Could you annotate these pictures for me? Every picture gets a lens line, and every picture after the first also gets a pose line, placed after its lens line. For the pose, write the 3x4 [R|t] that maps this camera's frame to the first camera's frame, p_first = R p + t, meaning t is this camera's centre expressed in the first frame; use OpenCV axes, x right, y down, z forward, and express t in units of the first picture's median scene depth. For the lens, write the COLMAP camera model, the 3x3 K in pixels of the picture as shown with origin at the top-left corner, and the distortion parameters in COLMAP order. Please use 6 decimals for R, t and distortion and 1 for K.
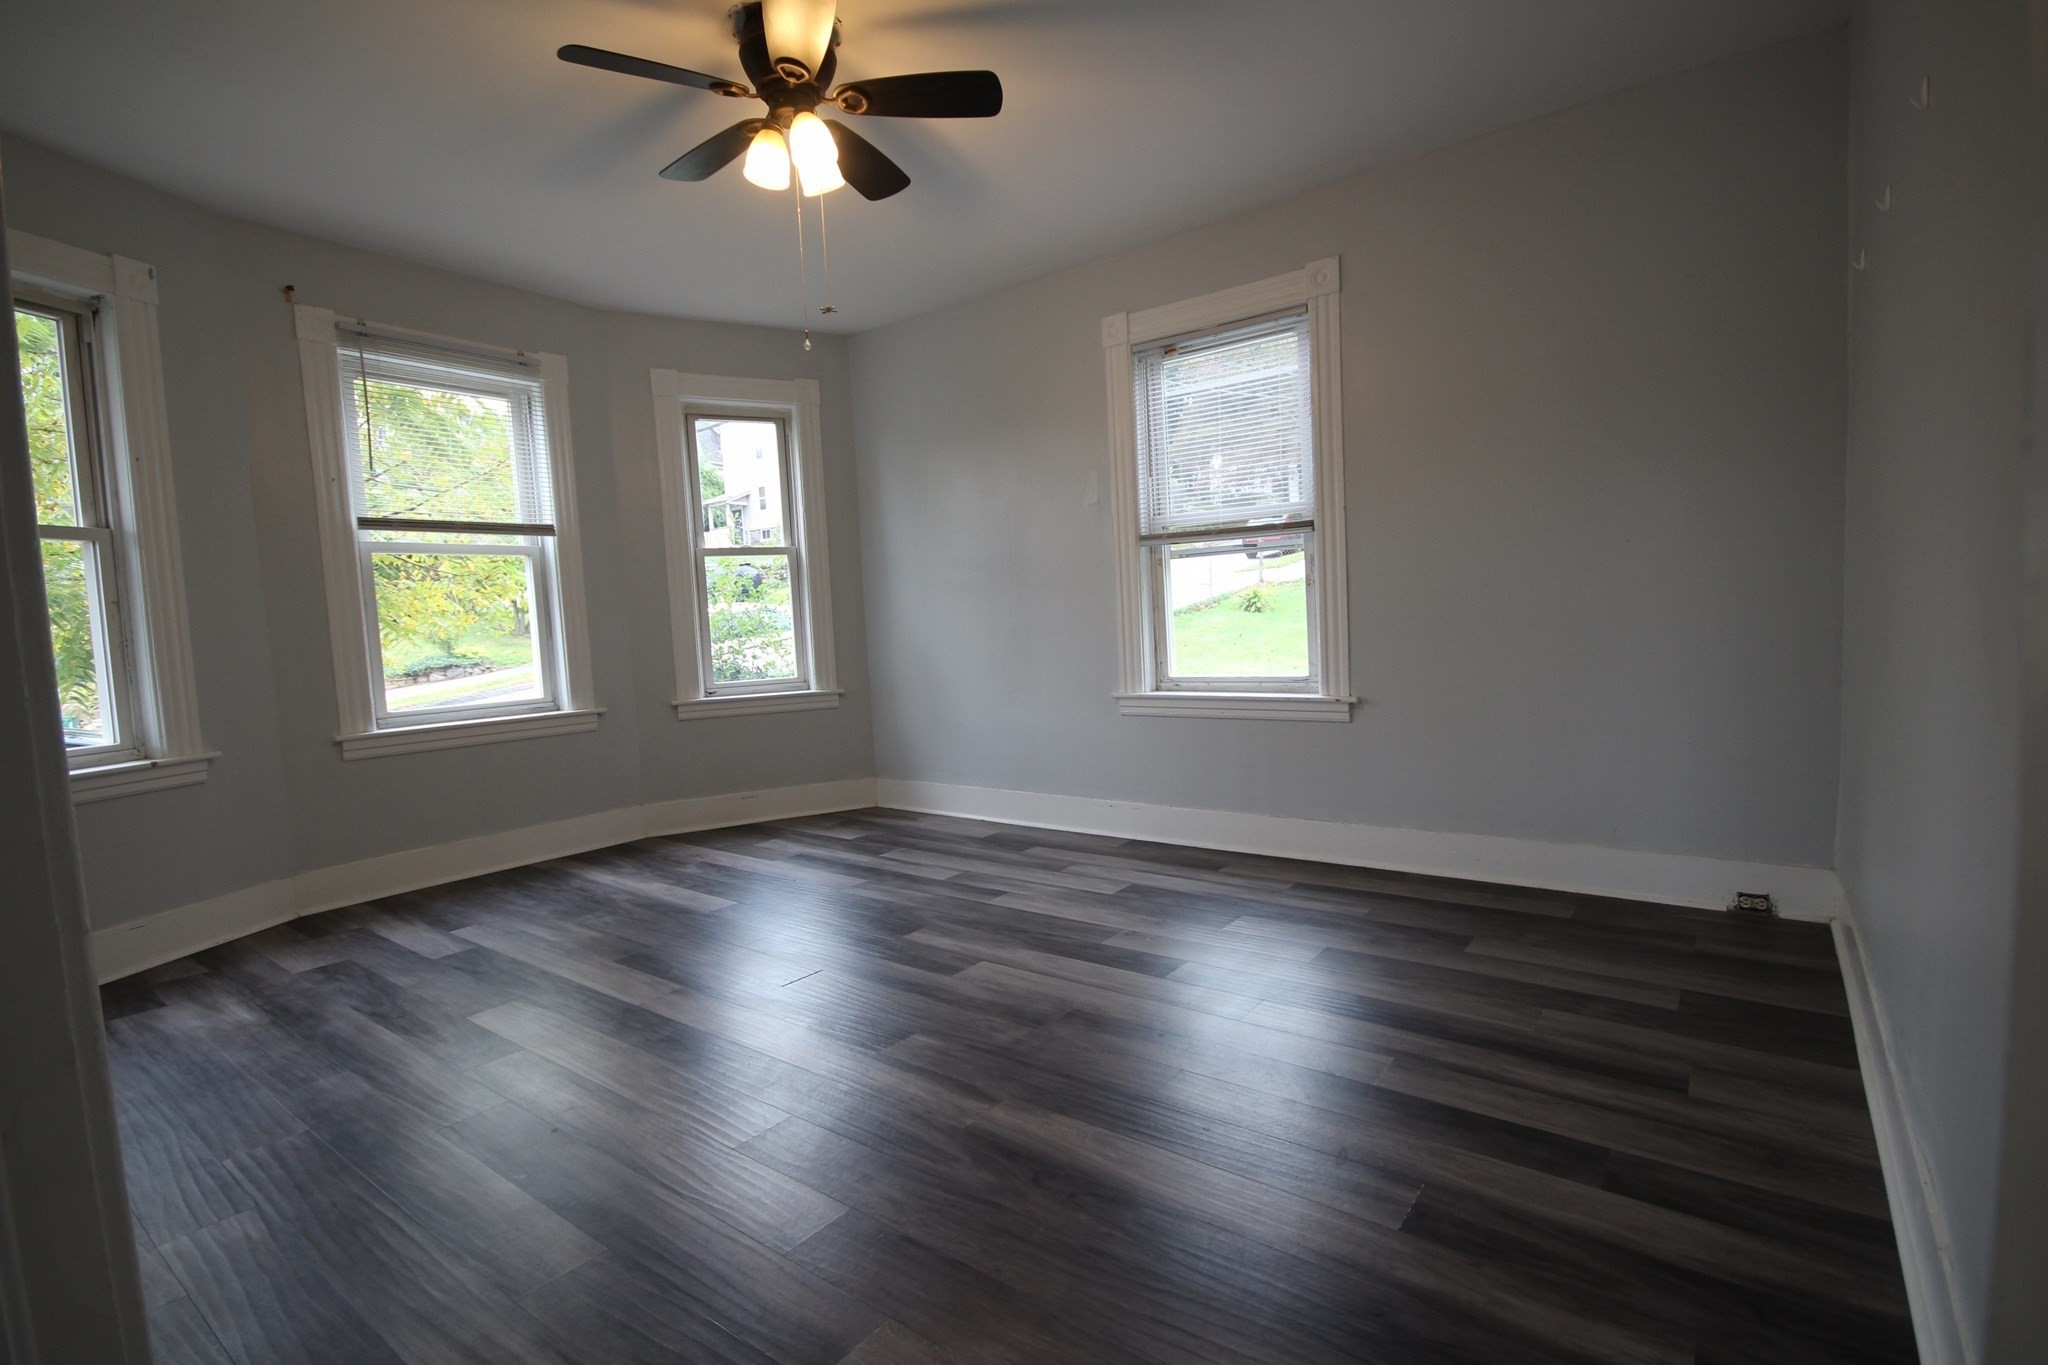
lens RADIAL K [[947.4, 0, 1024.0], [0, 947.4, 682.5], [0, 0, 1]] dist [0.001292, 0.000080]
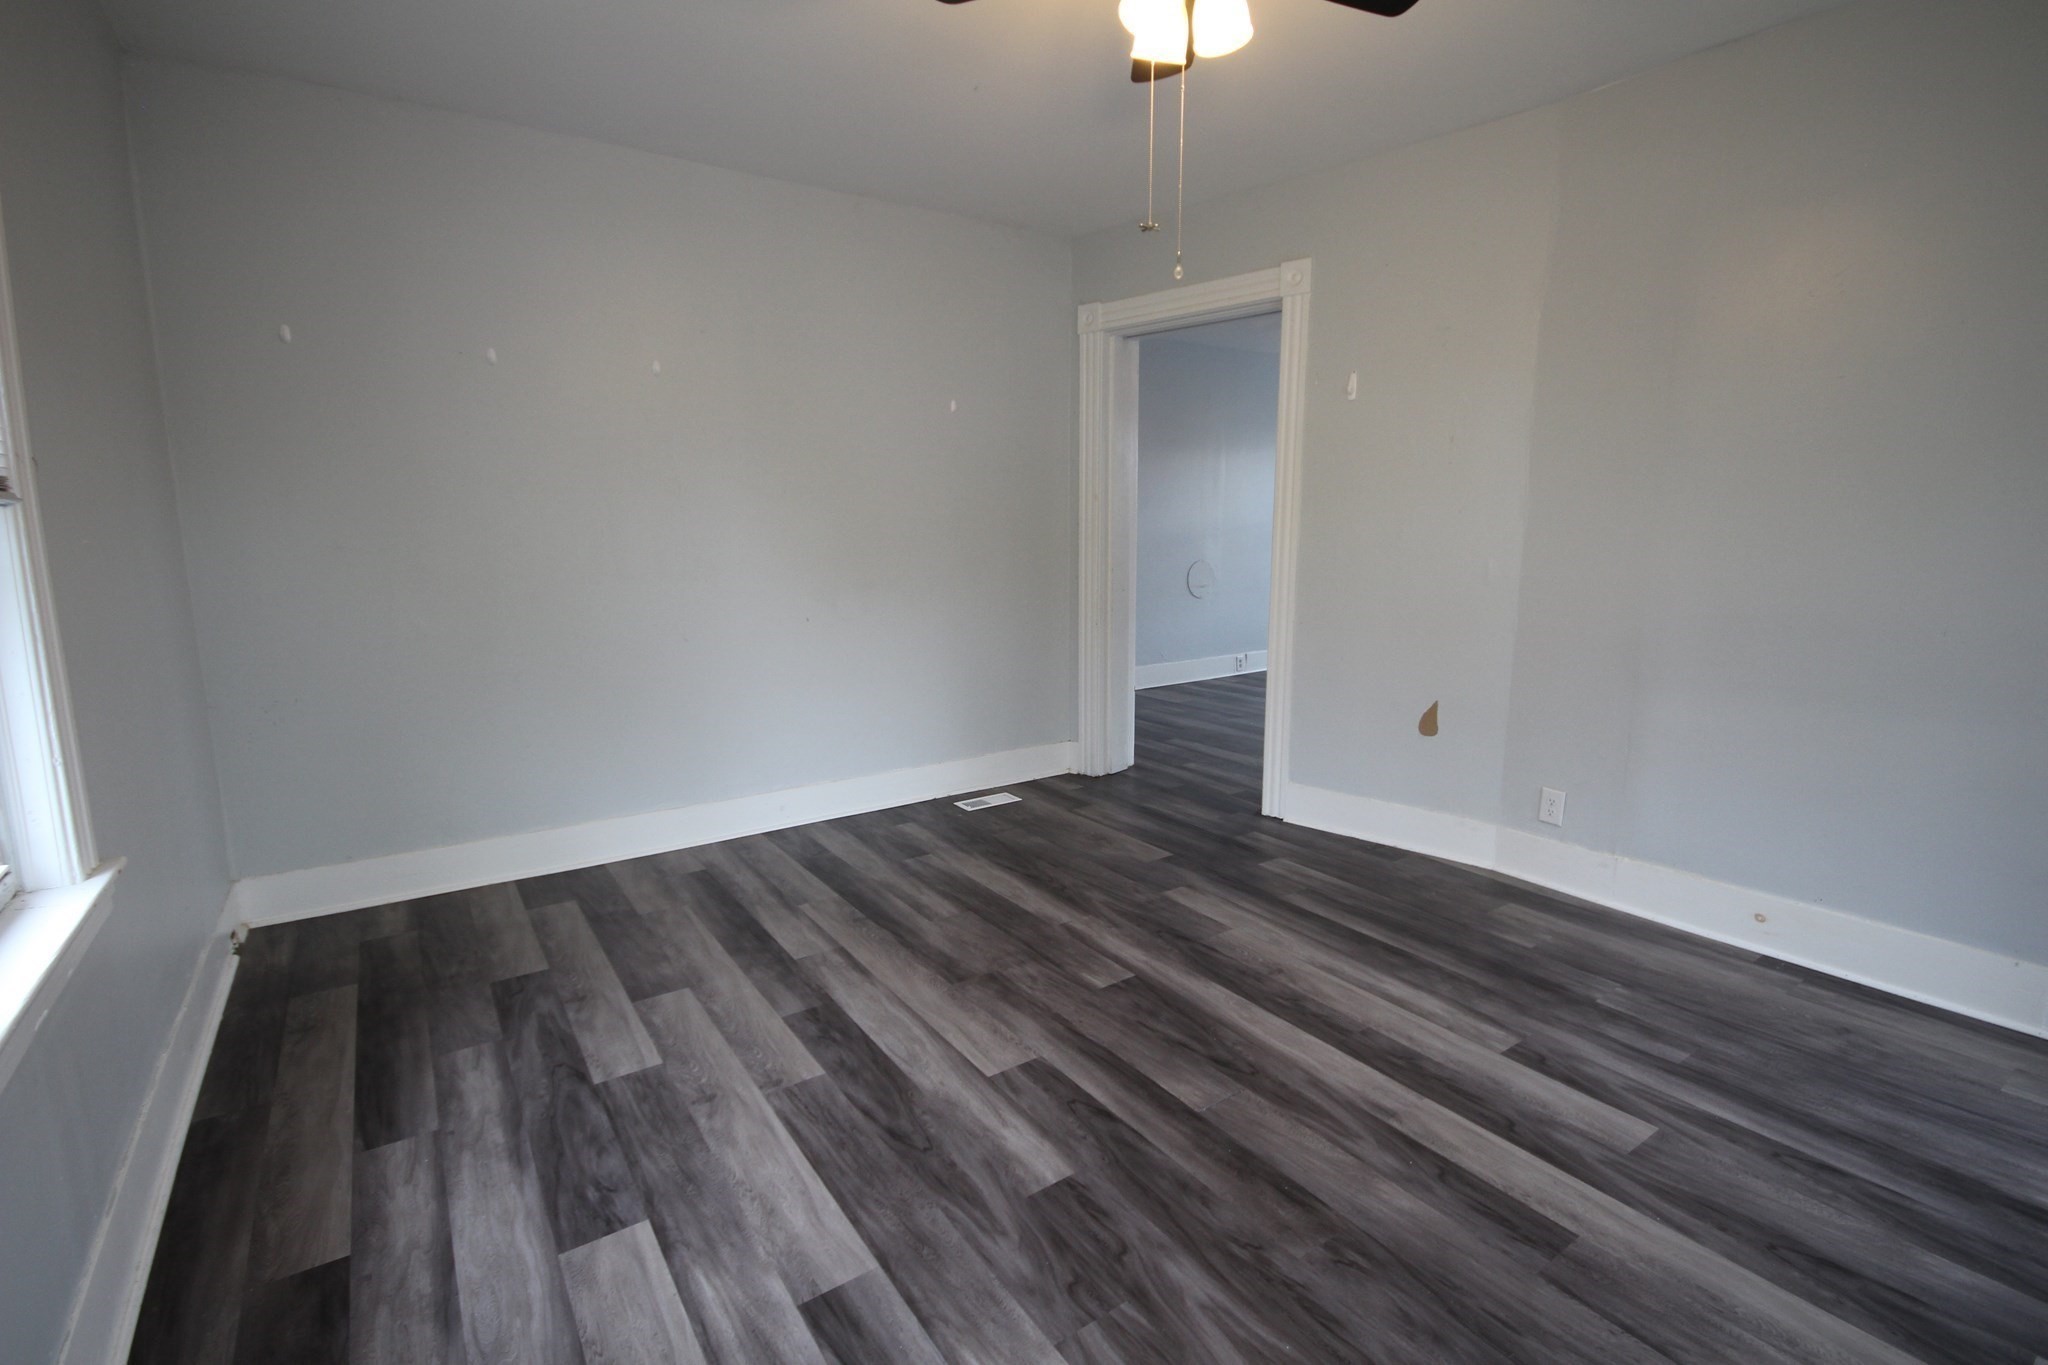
lens RADIAL K [[988.2, 0, 1017.5], [0, 988.2, 734.9], [0, 0, 1]] dist [-0.002399, -0.000247]
pose [[-0.946753, -0.017901, 0.321464, -0.297697], [0.072129, 0.961282, 0.265959, -0.172790], [-0.313778, 0.274984, -0.908805, 1.538520]]
